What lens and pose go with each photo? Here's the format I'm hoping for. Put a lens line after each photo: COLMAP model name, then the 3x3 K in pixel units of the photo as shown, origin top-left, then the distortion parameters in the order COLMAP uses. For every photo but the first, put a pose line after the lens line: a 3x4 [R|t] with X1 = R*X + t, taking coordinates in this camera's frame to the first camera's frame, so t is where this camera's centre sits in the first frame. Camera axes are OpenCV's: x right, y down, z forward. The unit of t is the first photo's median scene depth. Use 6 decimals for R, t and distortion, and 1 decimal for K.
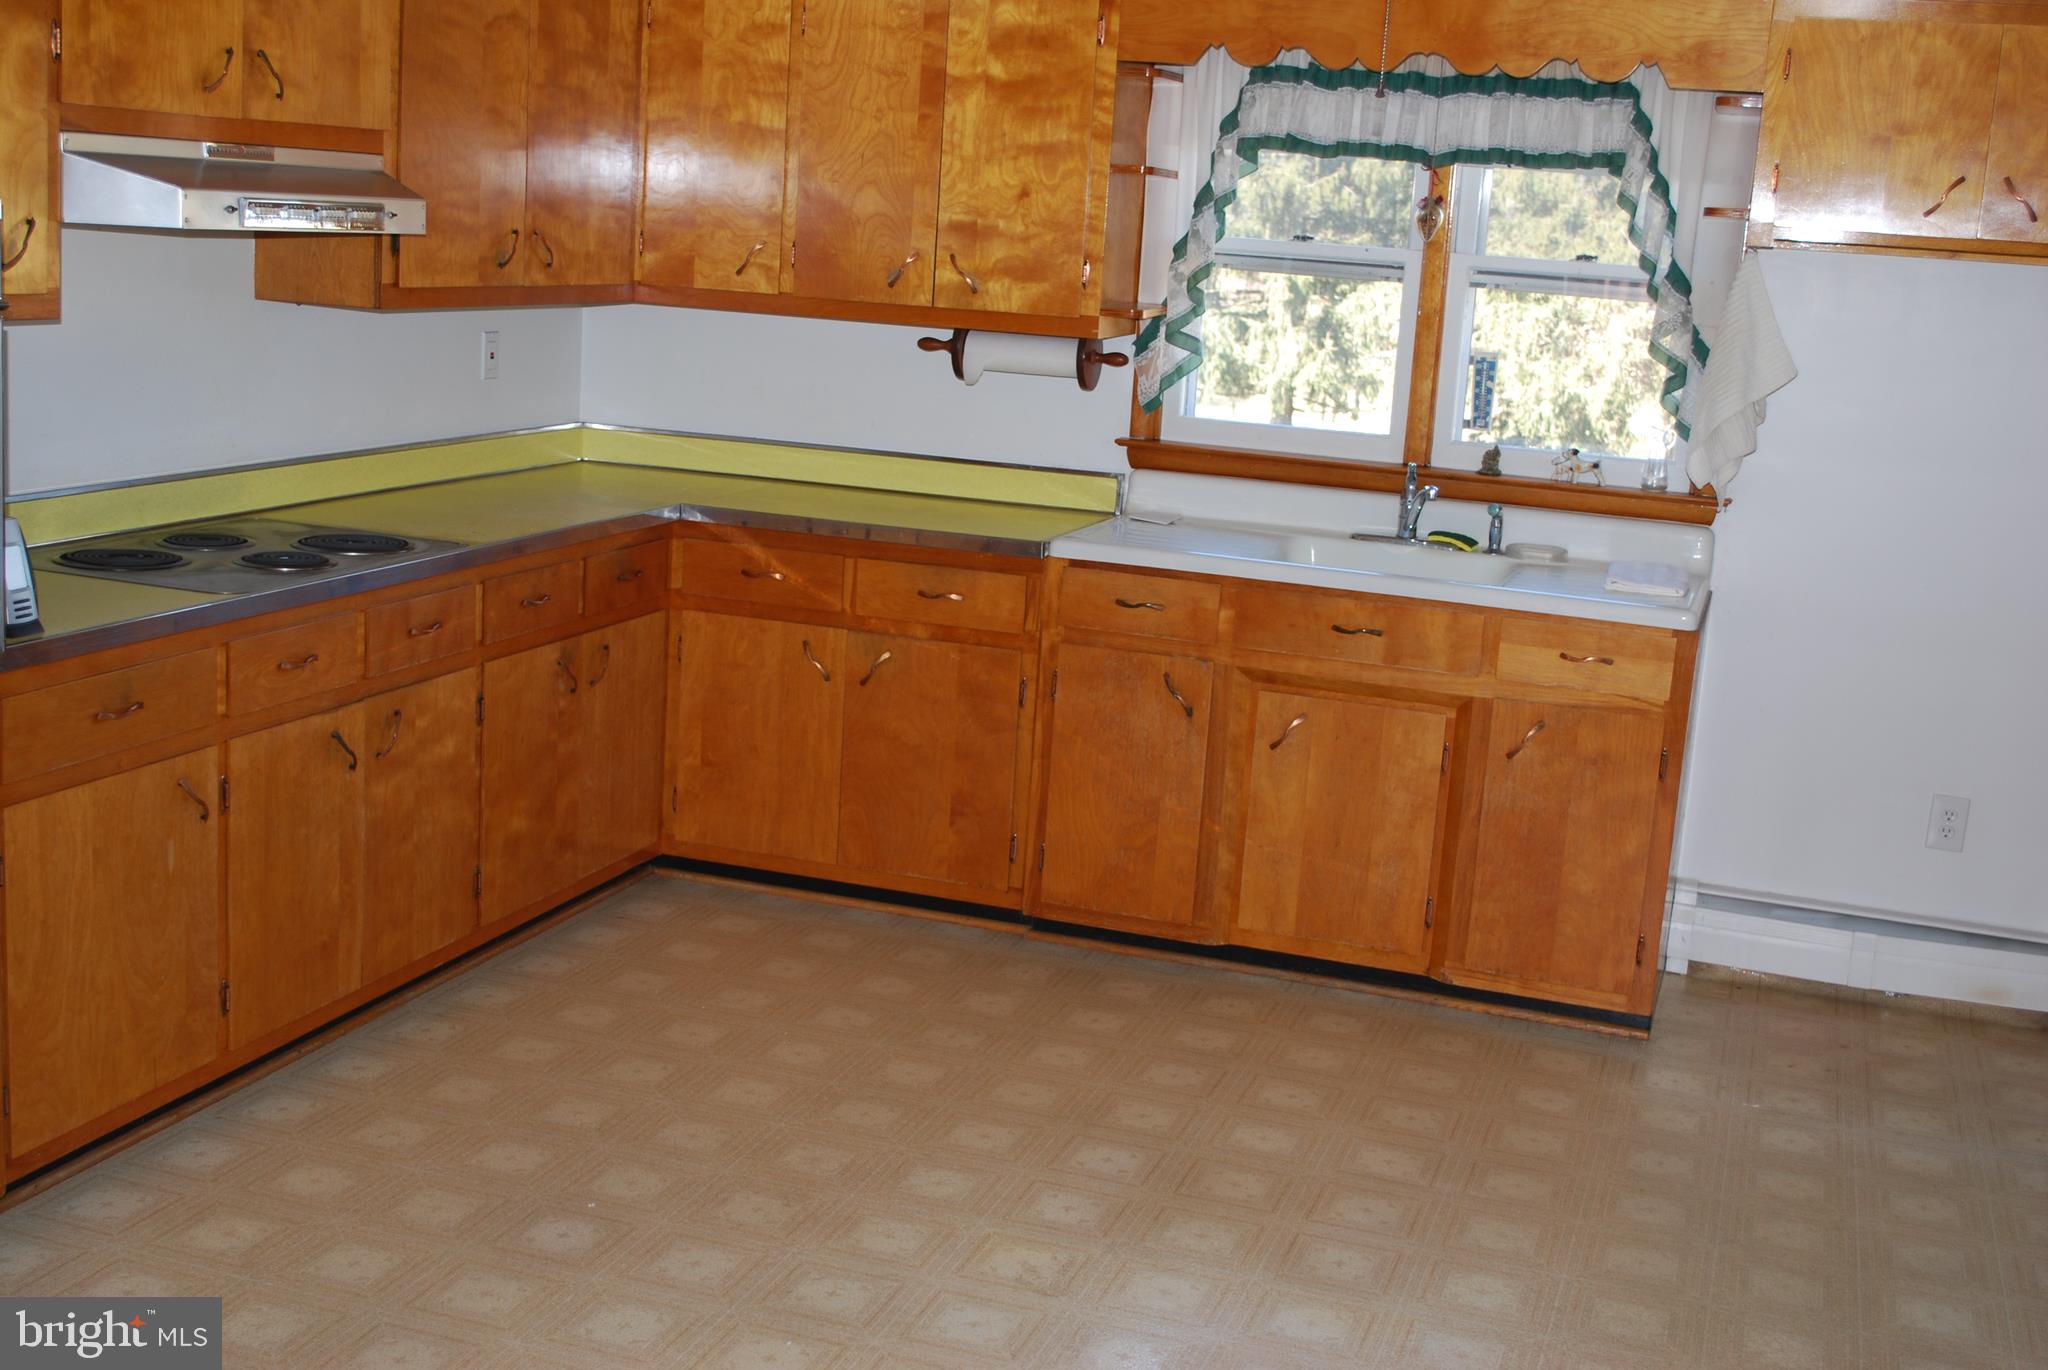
lens RADIAL K [[2343.5, 0, 1024.0], [0, 2343.5, 685.0], [0, 0, 1]] dist [-0.105098, 0.231414]
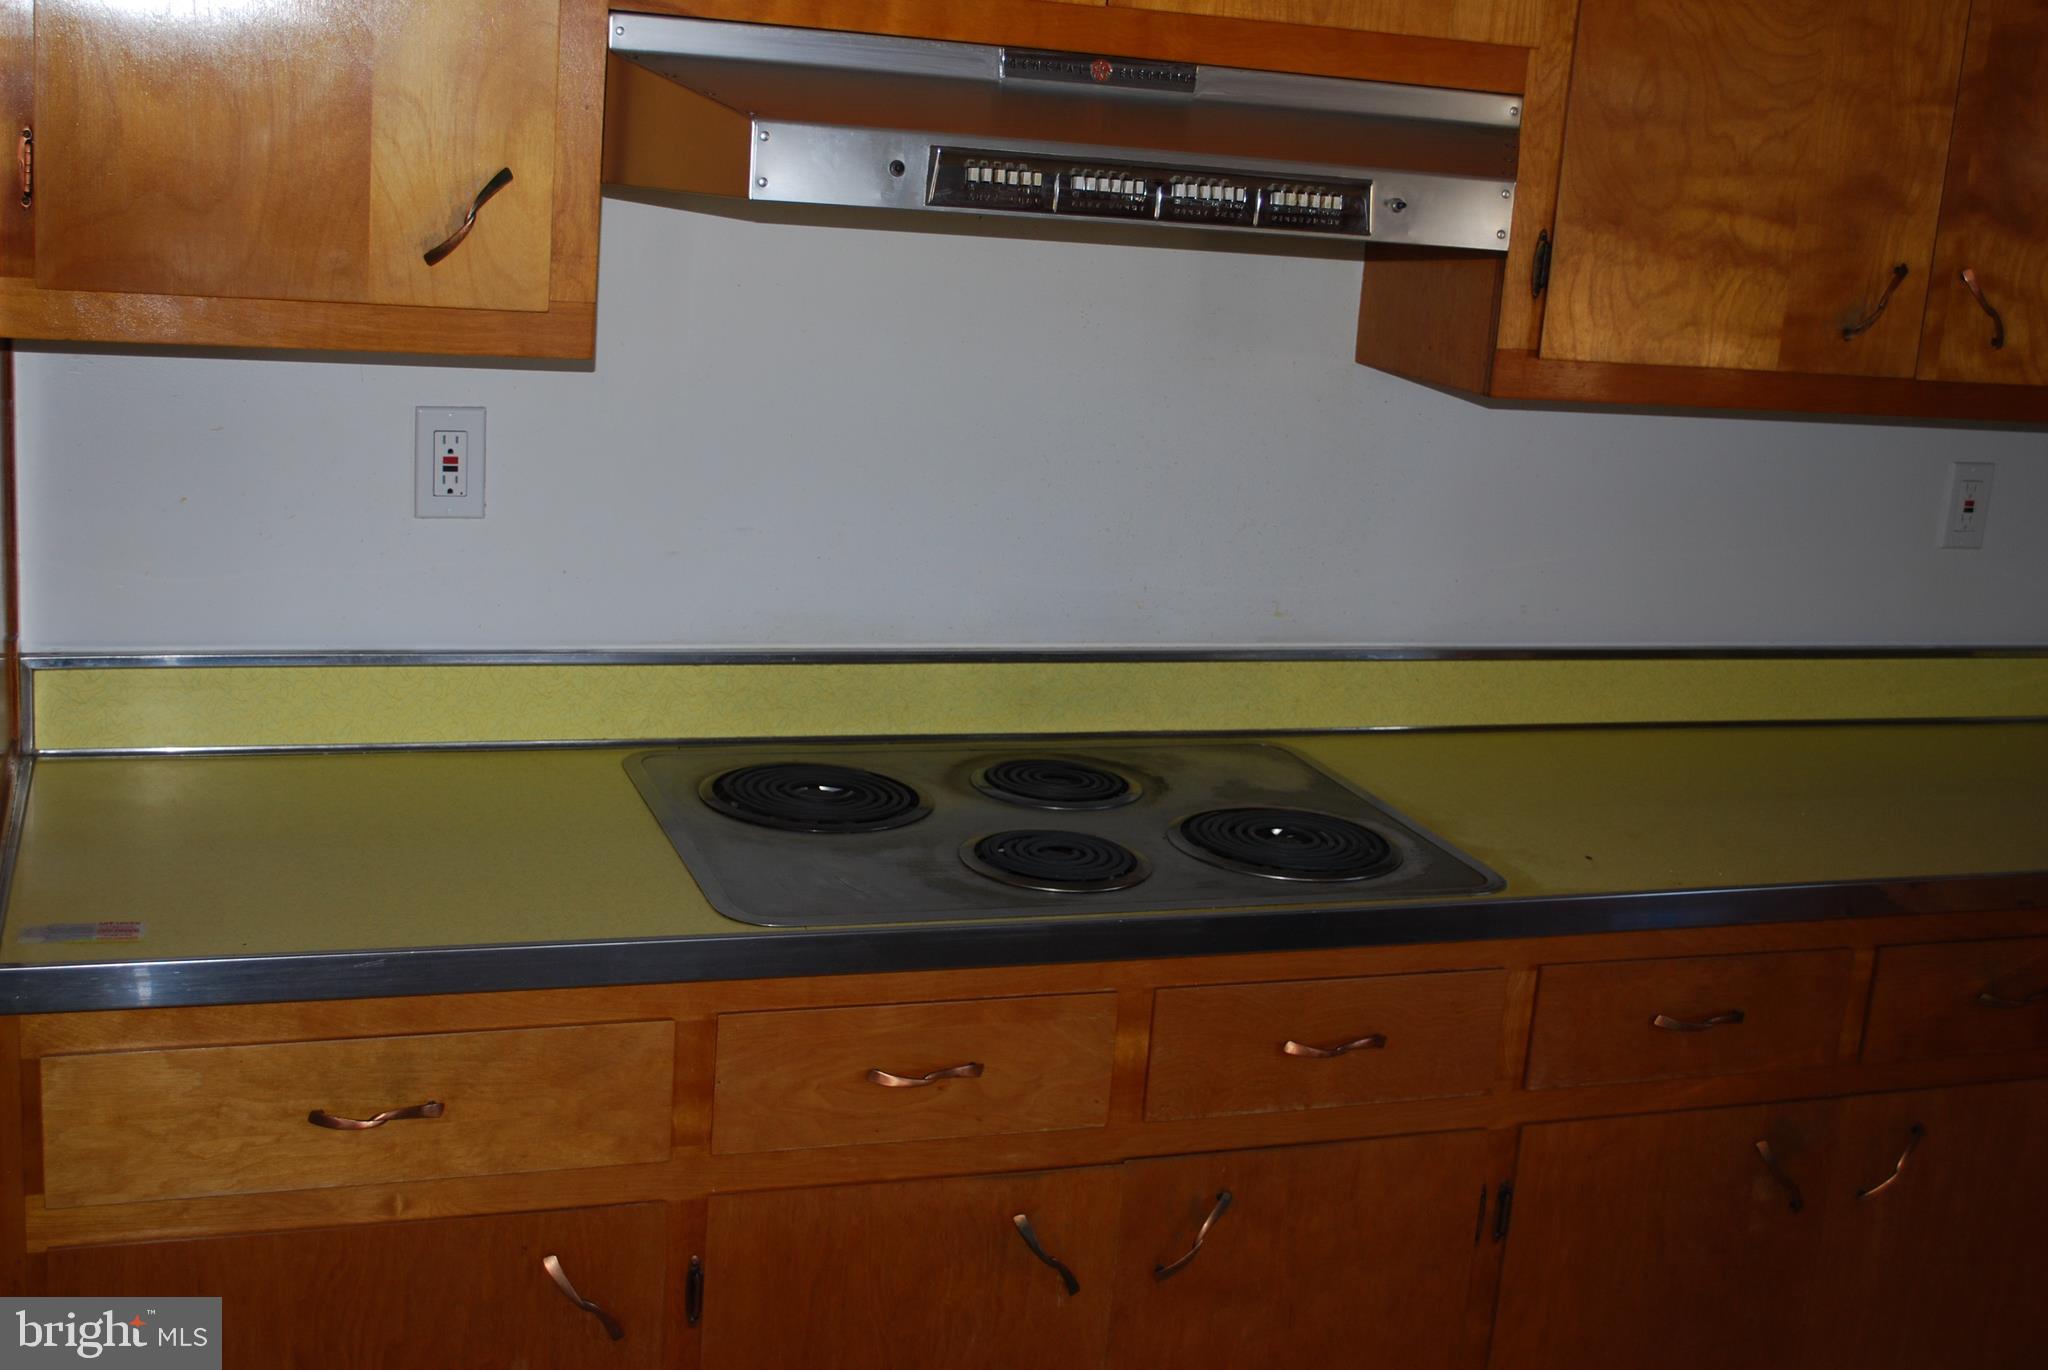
lens RADIAL K [[2343.5, 0, 1024.0], [0, 2343.5, 685.0], [0, 0, 1]] dist [-0.105098, 0.231414]
pose [[0.624829, 0.169326, -0.762179, 0.069091], [-0.191546, 0.979611, 0.060603, -0.122855], [0.756900, 0.108126, 0.644524, 0.661337]]
